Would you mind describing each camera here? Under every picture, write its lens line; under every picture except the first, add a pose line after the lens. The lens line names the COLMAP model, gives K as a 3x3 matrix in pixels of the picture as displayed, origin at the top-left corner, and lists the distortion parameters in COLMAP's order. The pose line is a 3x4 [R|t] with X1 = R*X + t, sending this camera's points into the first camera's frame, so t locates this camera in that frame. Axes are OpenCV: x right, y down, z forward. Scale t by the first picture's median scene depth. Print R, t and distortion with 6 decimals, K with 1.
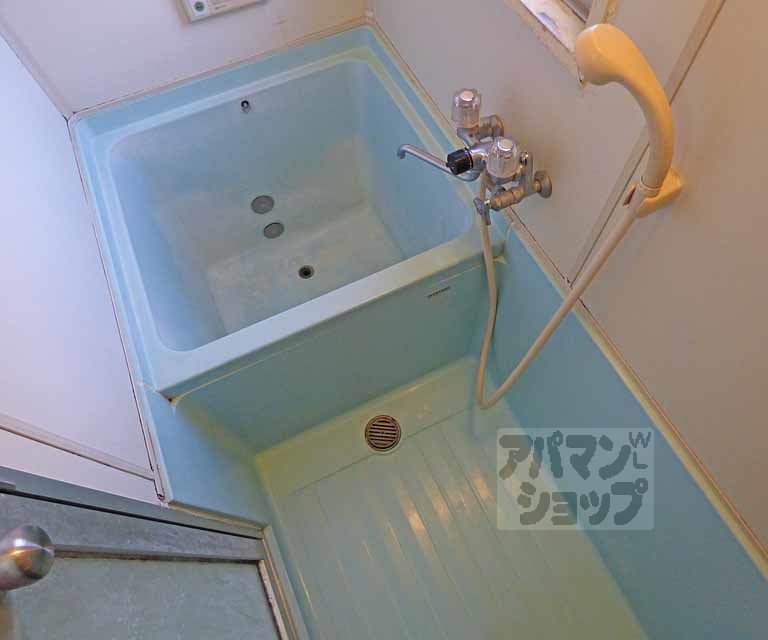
lens RADIAL K [[525.1, 0, 407.3], [0, 525.1, 320.3], [0, 0, 1]] dist [-0.021955, -0.001276]
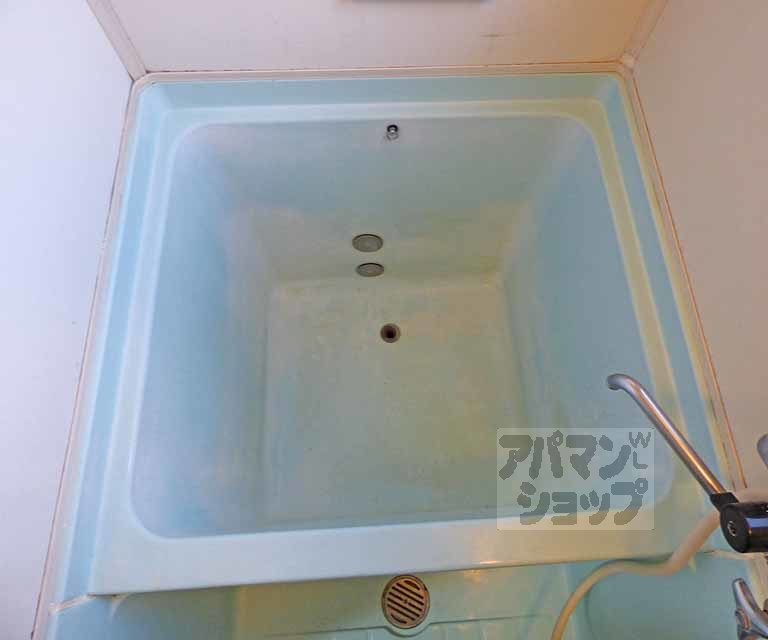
lens RADIAL K [[525.1, 0, 407.3], [0, 525.1, 320.3], [0, 0, 1]] dist [-0.021955, -0.001276]
pose [[0.923425, 0.372247, -0.093378, -0.140462], [-0.363034, 0.926170, 0.102053, -0.263252], [0.124473, -0.060339, 0.990387, 0.327031]]
